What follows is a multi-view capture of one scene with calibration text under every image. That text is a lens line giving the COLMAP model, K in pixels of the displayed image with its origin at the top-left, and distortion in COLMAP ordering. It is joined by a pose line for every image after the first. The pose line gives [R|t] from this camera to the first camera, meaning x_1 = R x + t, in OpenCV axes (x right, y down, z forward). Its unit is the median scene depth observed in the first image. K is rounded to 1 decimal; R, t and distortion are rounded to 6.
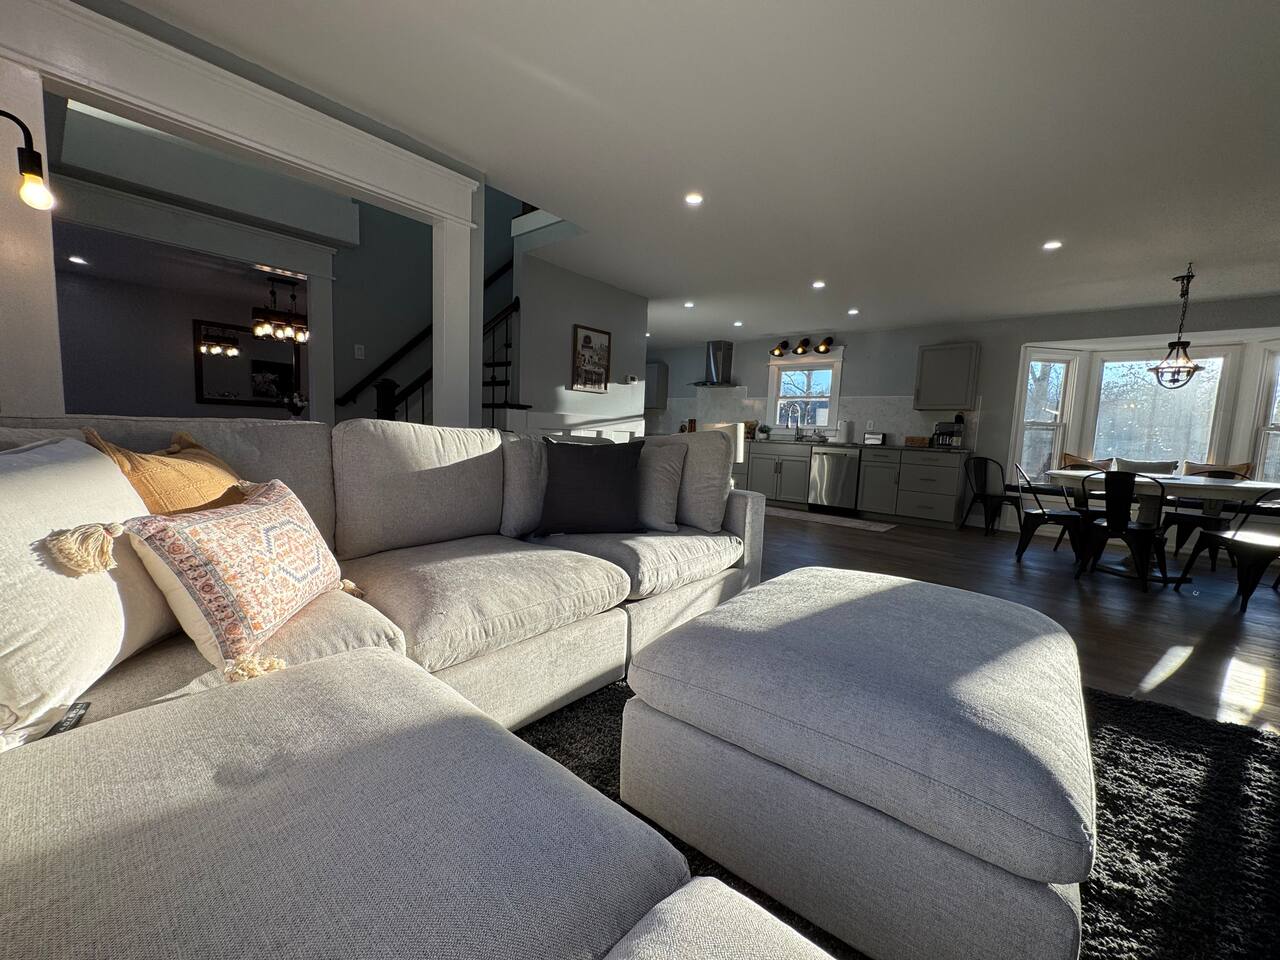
lens RADIAL K [[507.6, 0, 640.0], [0, 507.6, 480.0], [0, 0, 1]] dist [-0.001930, -0.000161]
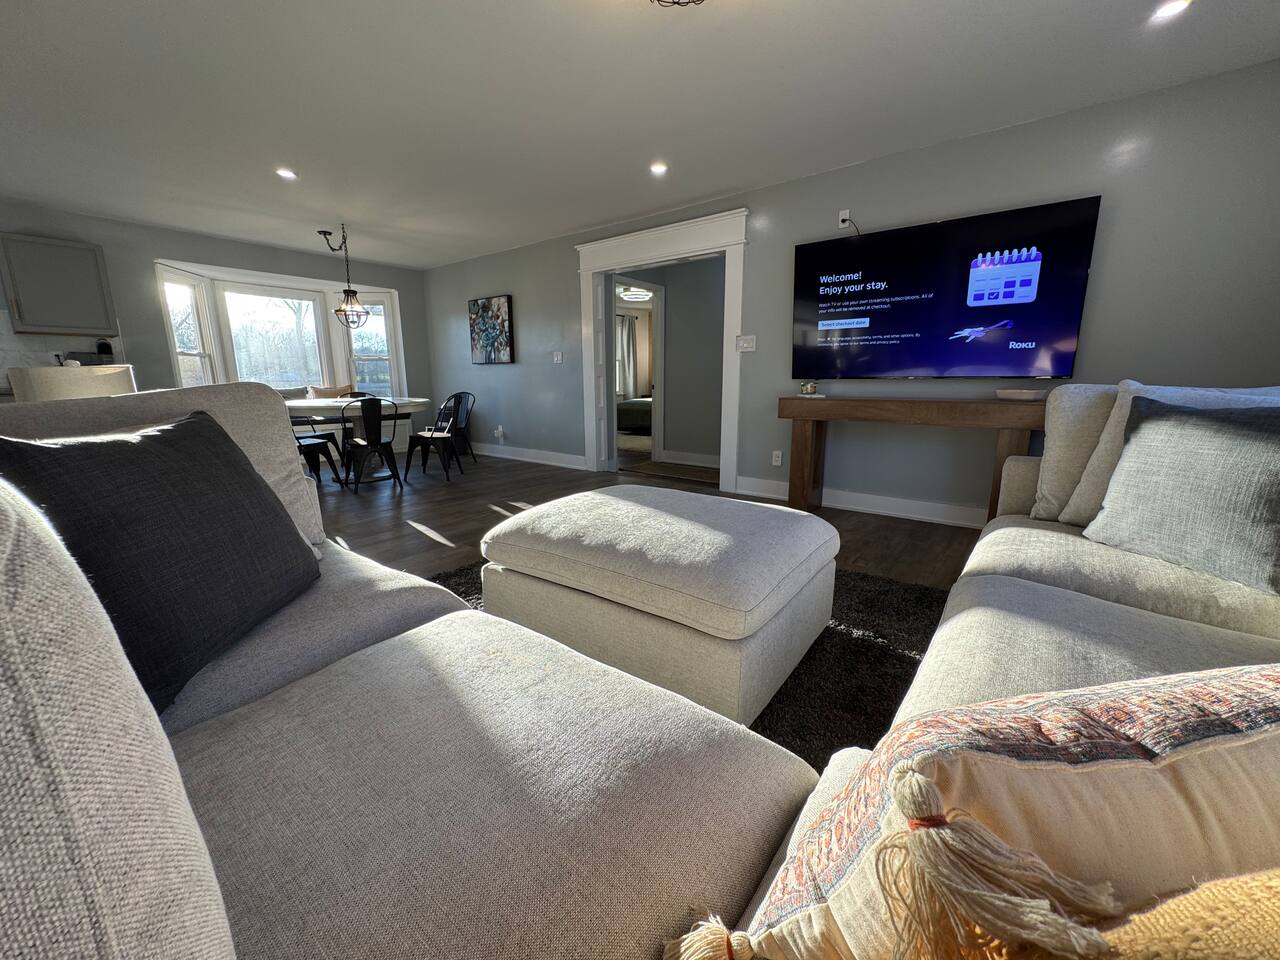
lens RADIAL K [[507.6, 0, 640.0], [0, 507.6, 480.0], [0, 0, 1]] dist [-0.001930, -0.000161]
pose [[-0.059678, -0.238892, 0.969211, -0.222951], [0.095980, 0.965069, 0.243781, -0.043147], [-0.993593, 0.107574, -0.034665, 0.286321]]
